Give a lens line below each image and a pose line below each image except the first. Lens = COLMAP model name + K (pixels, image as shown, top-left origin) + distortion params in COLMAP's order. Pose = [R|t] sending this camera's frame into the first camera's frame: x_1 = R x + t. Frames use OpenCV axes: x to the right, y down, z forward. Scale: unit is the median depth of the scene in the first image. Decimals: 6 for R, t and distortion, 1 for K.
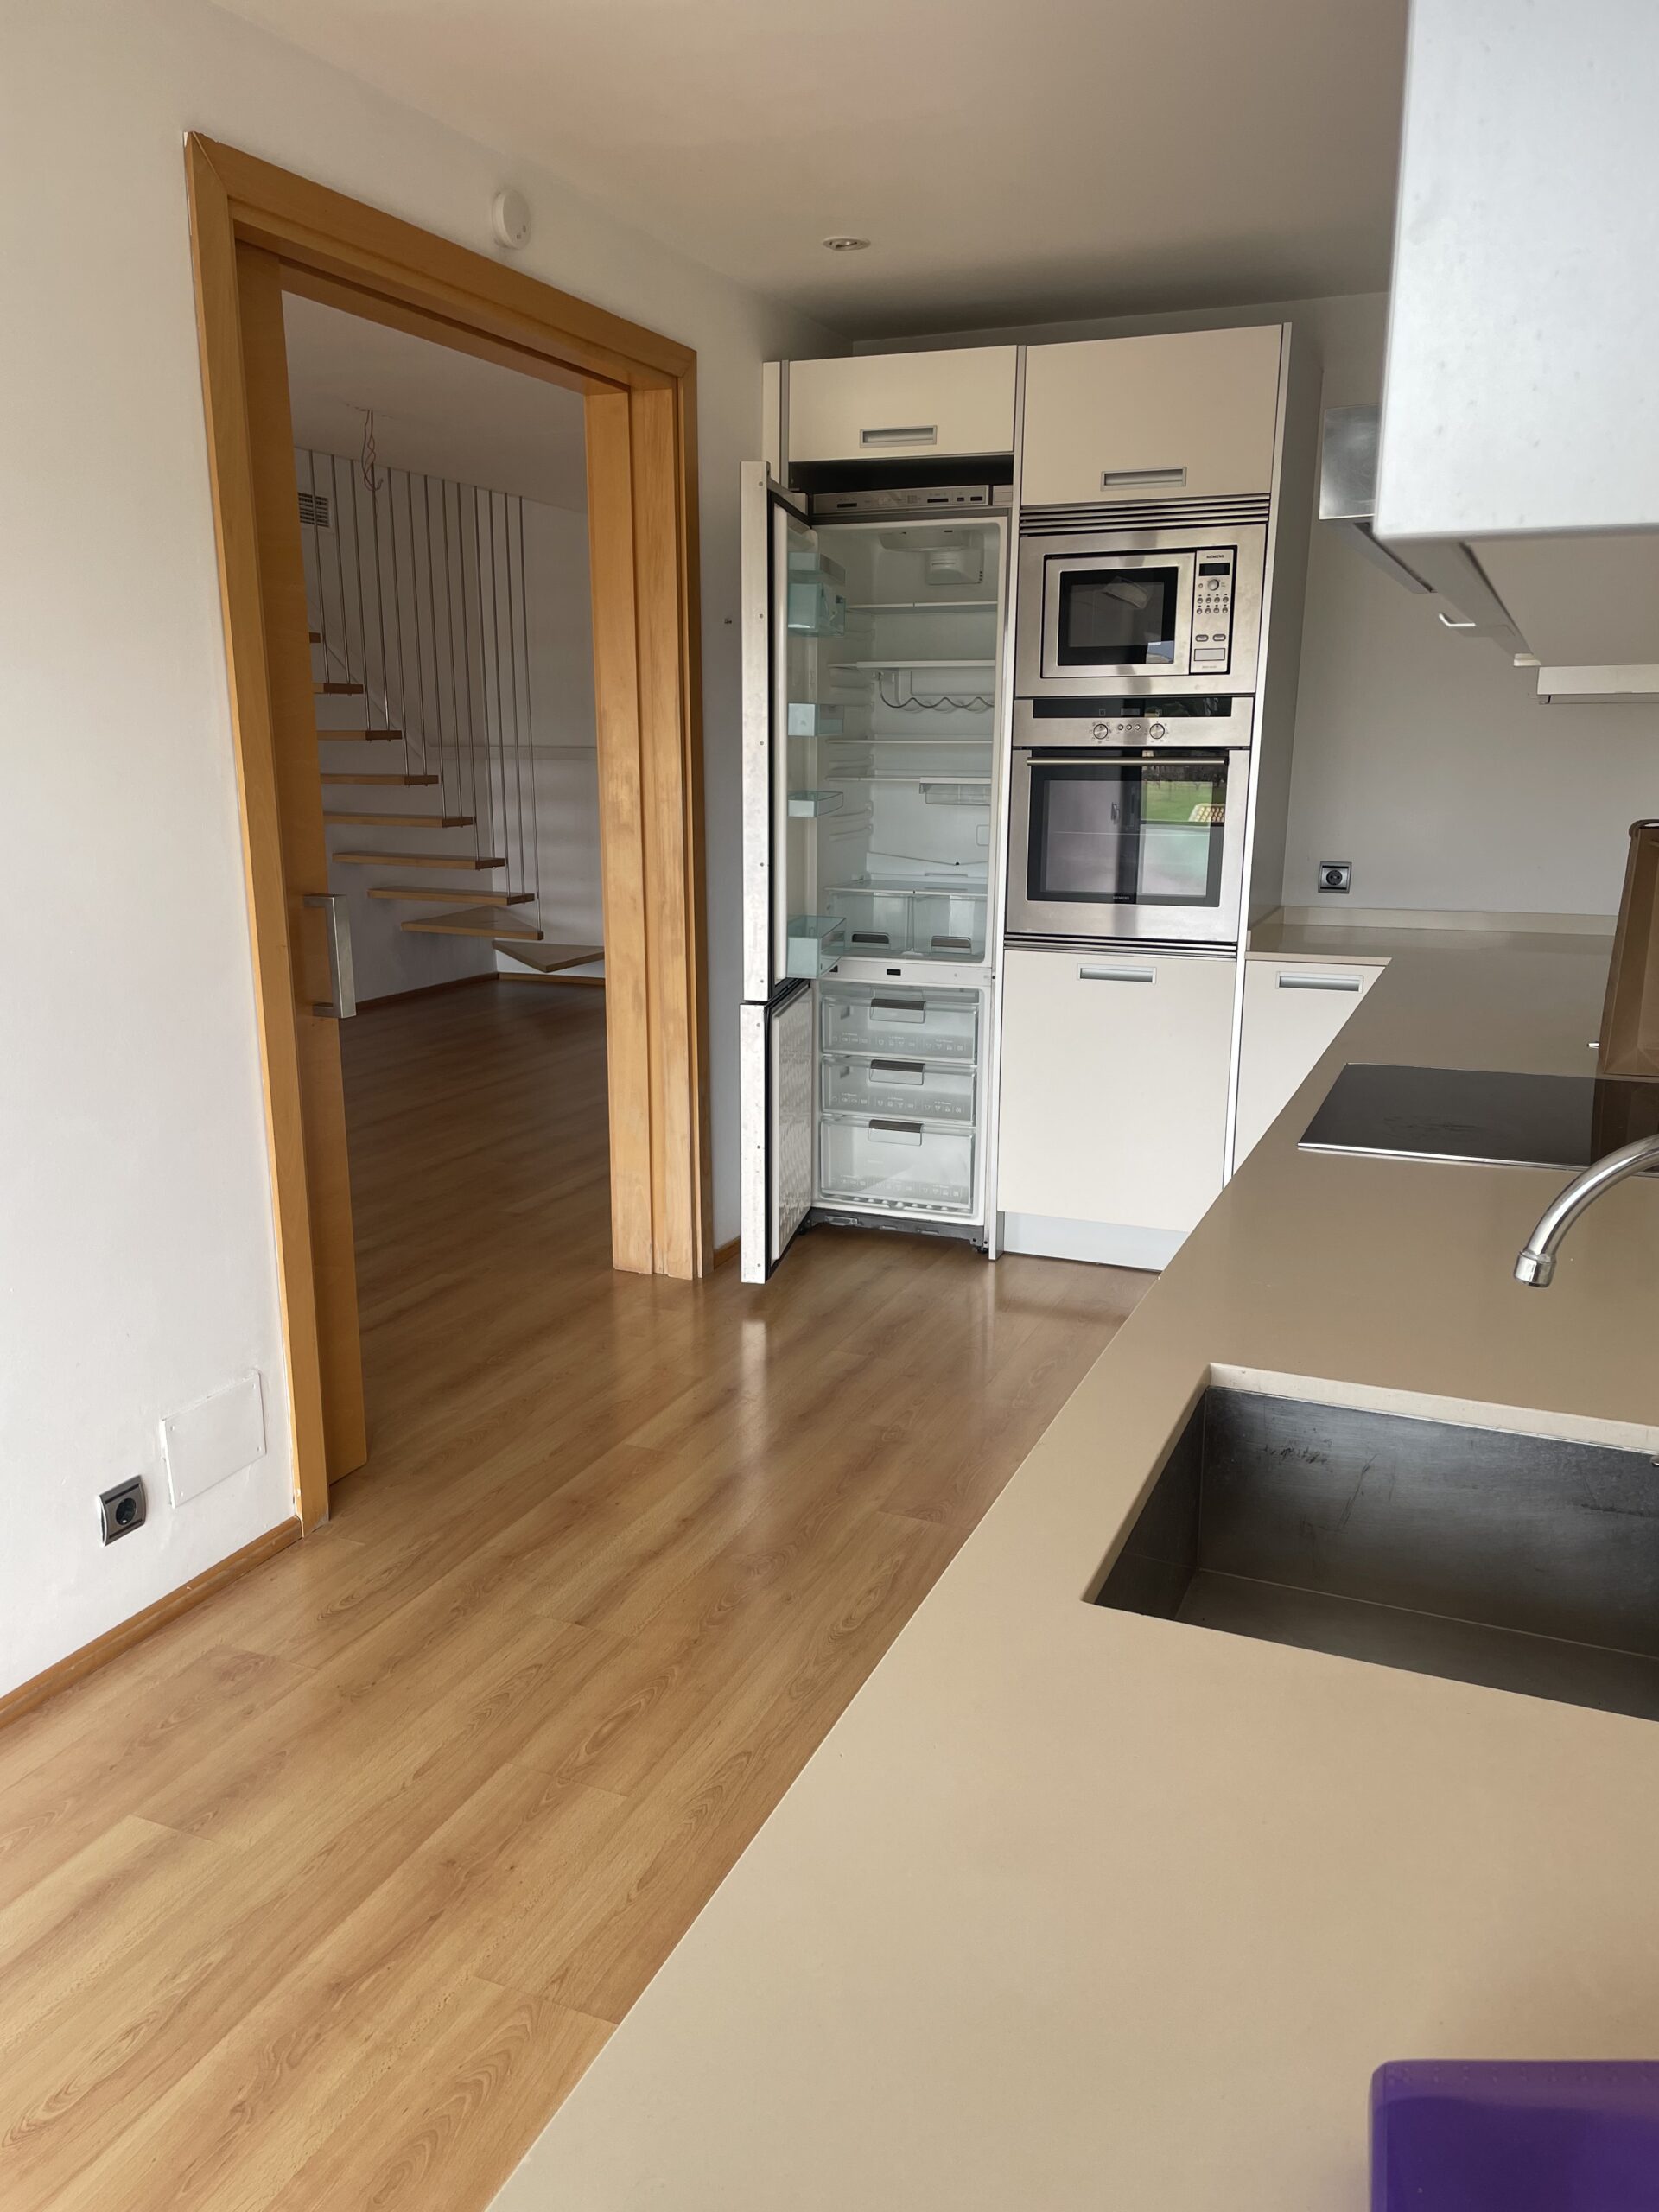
lens RADIAL K [[1668.6, 0, 829.5], [0, 1668.6, 1109.6], [0, 0, 1]] dist [-0.009478, -0.006871]
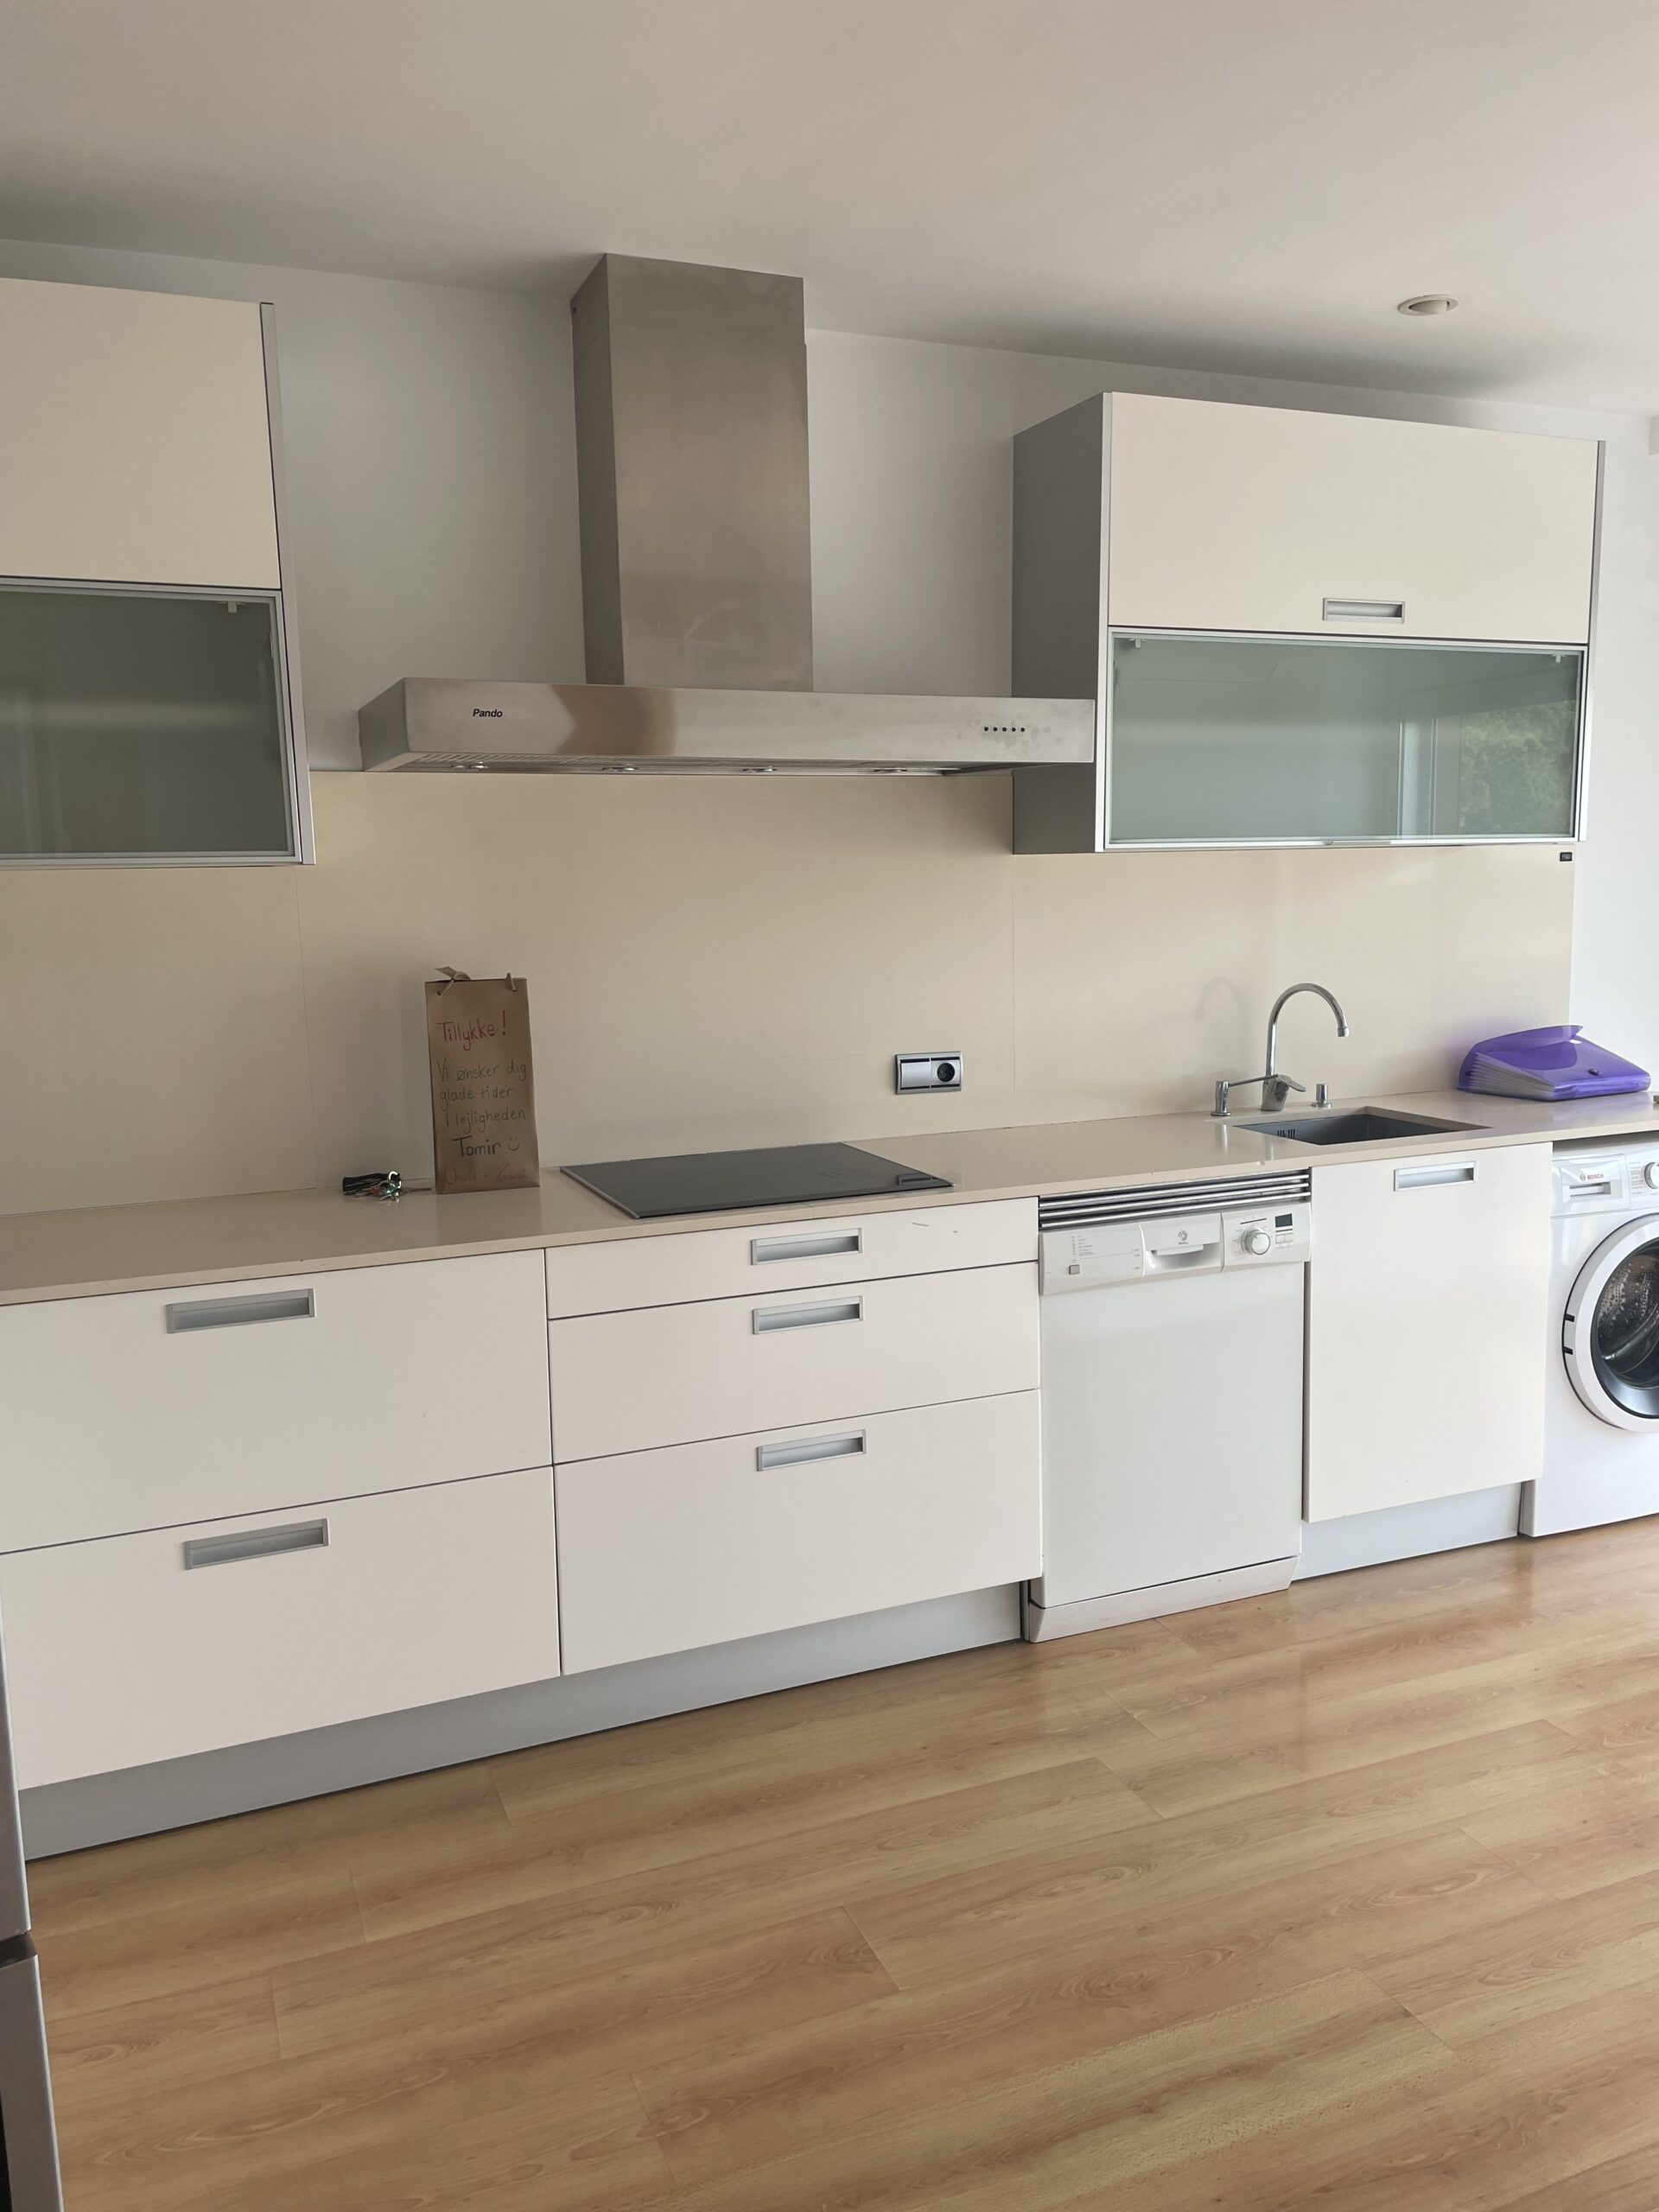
lens RADIAL K [[1668.6, 0, 831.8], [0, 1668.6, 1105.0], [0, 0, 1]] dist [-0.009478, -0.006871]
pose [[-0.709609, -0.108363, 0.696213, -0.485533], [0.168378, 0.933394, 0.316897, -0.407076], [-0.684181, 0.342100, -0.644100, 1.641916]]
